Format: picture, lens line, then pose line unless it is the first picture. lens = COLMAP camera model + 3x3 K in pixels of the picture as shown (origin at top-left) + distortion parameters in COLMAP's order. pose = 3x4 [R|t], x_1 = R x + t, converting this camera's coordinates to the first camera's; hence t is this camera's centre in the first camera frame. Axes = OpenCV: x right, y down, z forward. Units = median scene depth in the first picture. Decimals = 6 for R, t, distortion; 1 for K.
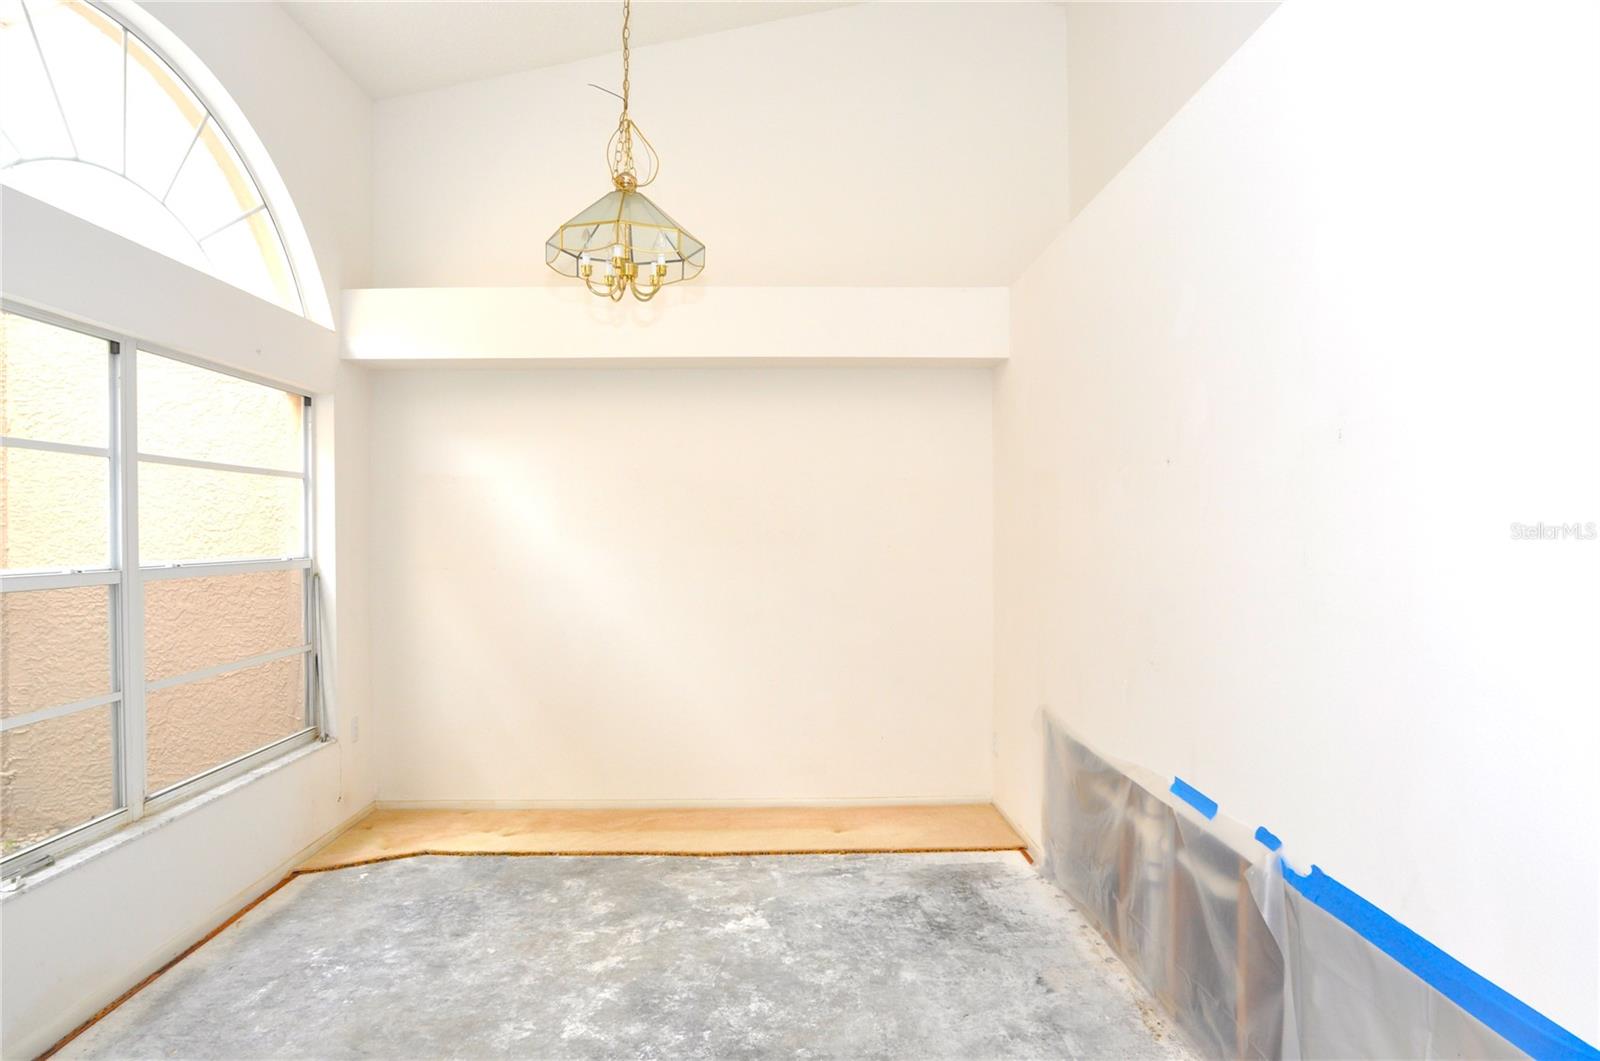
lens RADIAL K [[978.6, 0, 789.1], [0, 978.6, 537.2], [0, 0, 1]] dist [-0.061592, 0.024283]
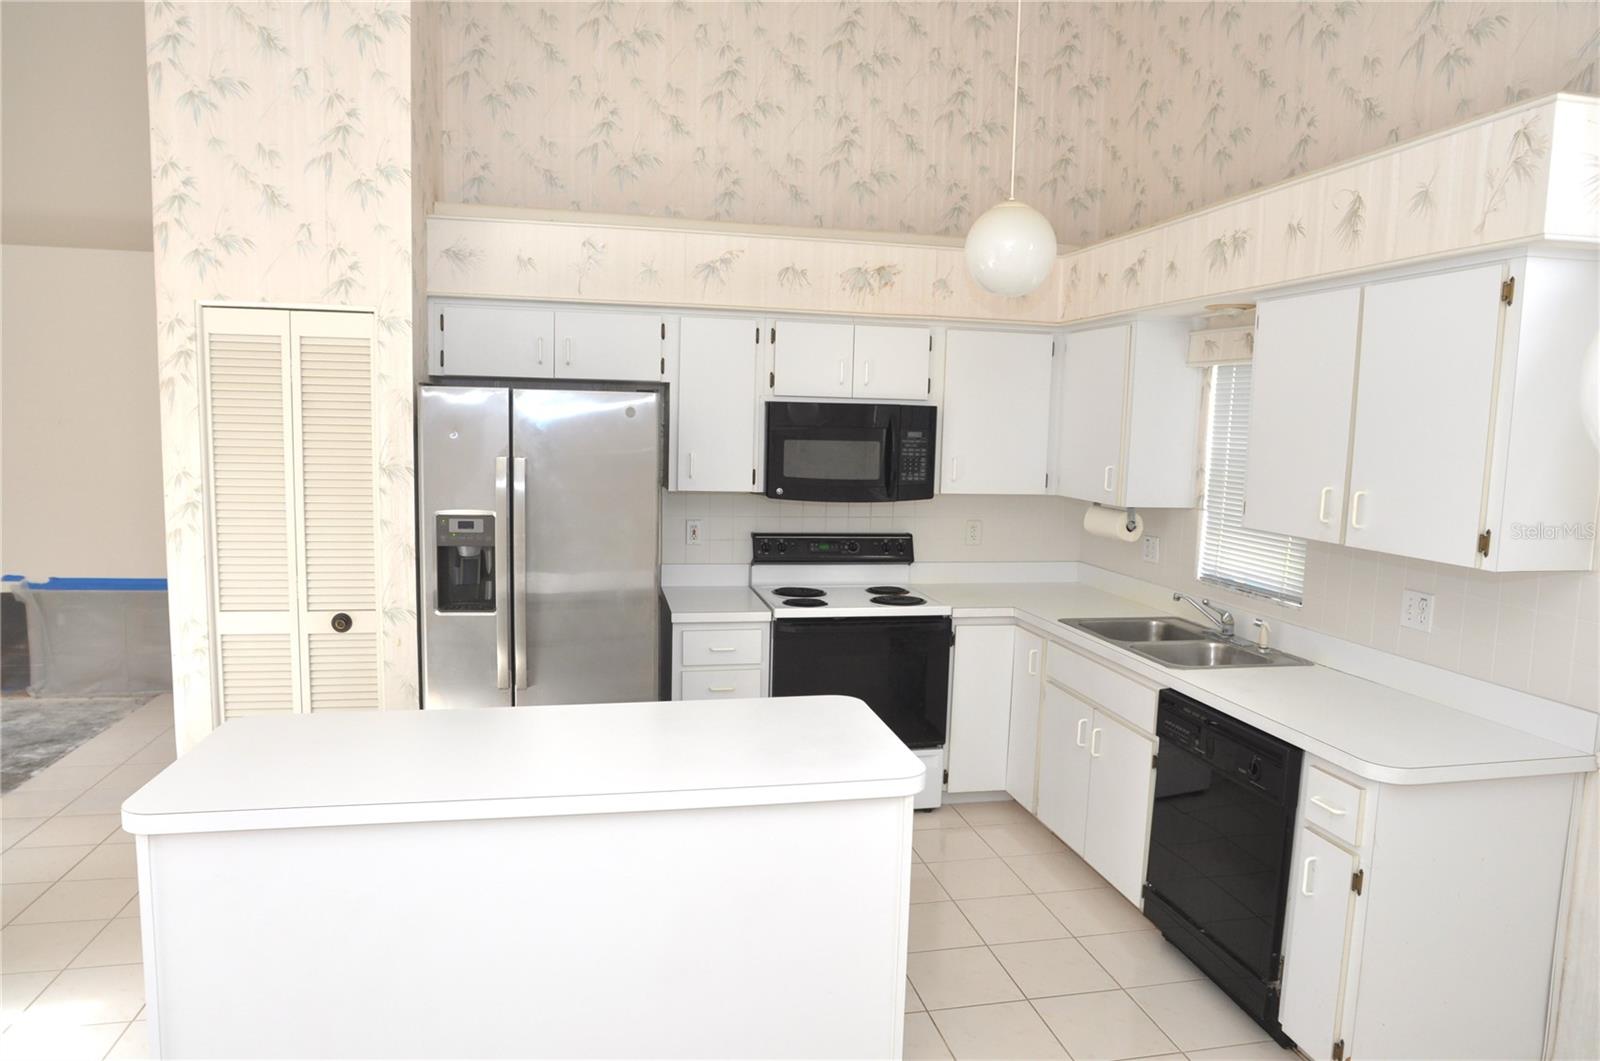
lens RADIAL K [[978.6, 0, 804.6], [0, 978.6, 538.5], [0, 0, 1]] dist [-0.061592, 0.024283]
pose [[-0.183640, -0.114087, 0.976351, -1.309984], [-0.026854, 0.993454, 0.111035, -0.069922], [-0.982627, -0.005829, -0.185501, -0.331555]]
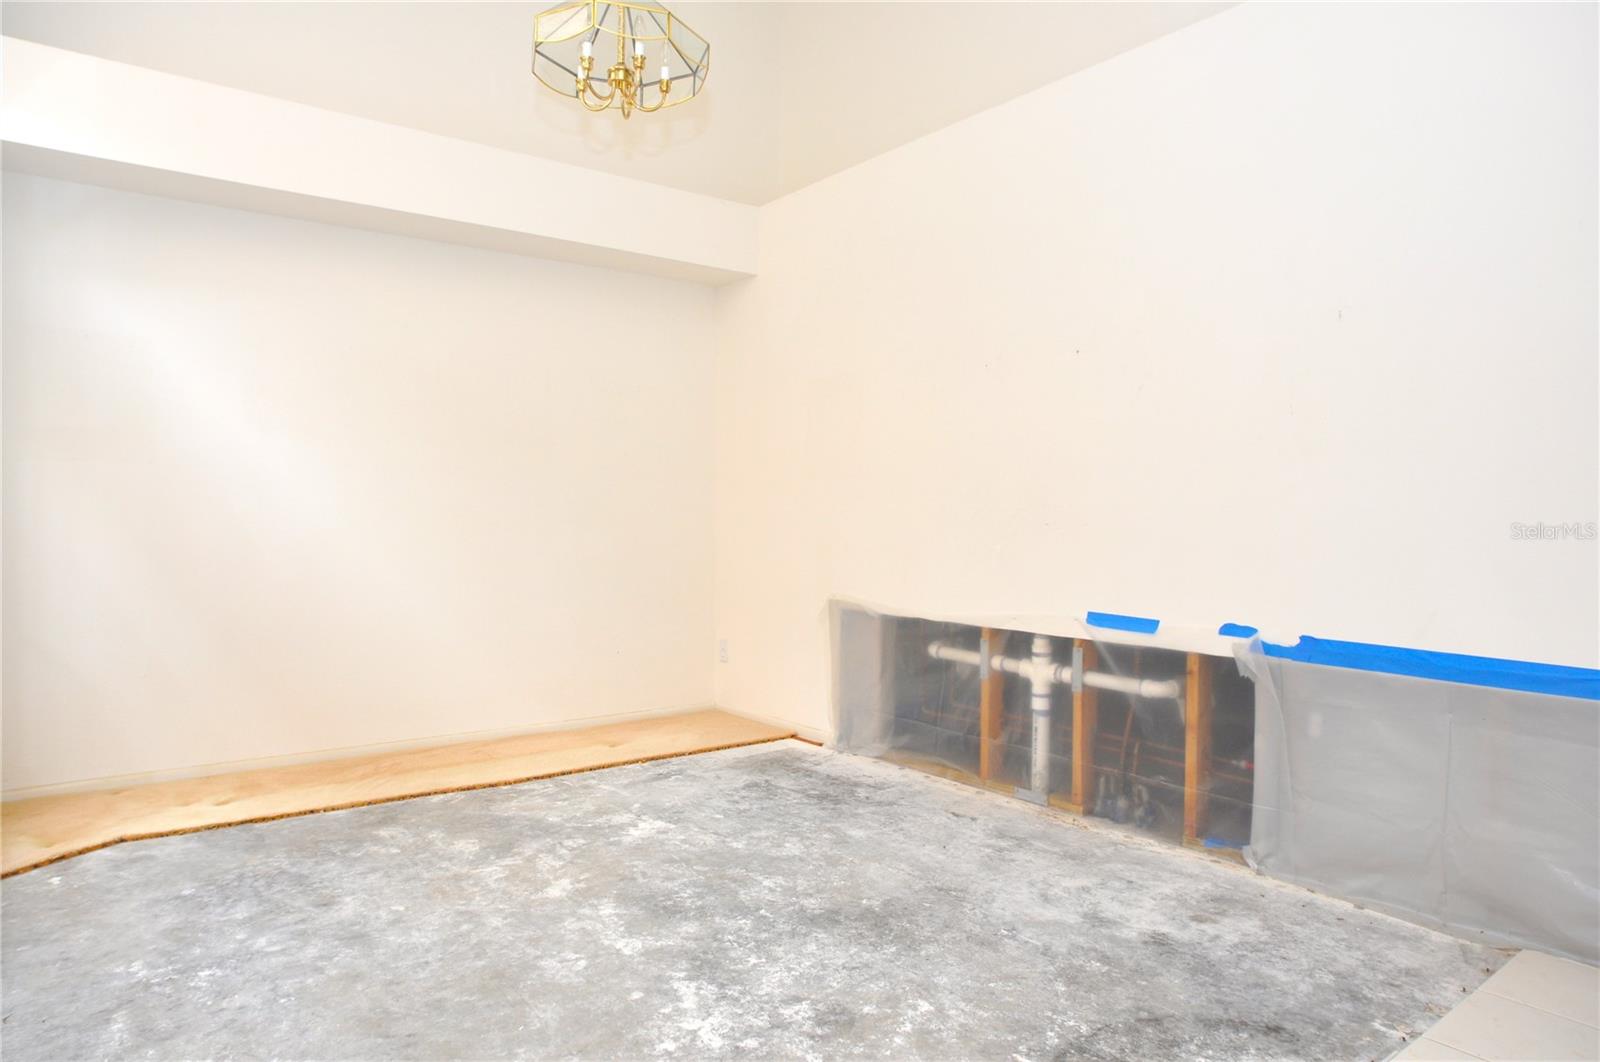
lens RADIAL K [[978.6, 0, 790.1], [0, 978.6, 531.0], [0, 0, 1]] dist [-0.061592, 0.024283]
pose [[0.820610, -0.004395, 0.571471, -0.422551], [-0.007644, 0.999797, 0.018666, 0.090311], [-0.571437, -0.019686, 0.820410, 0.156447]]
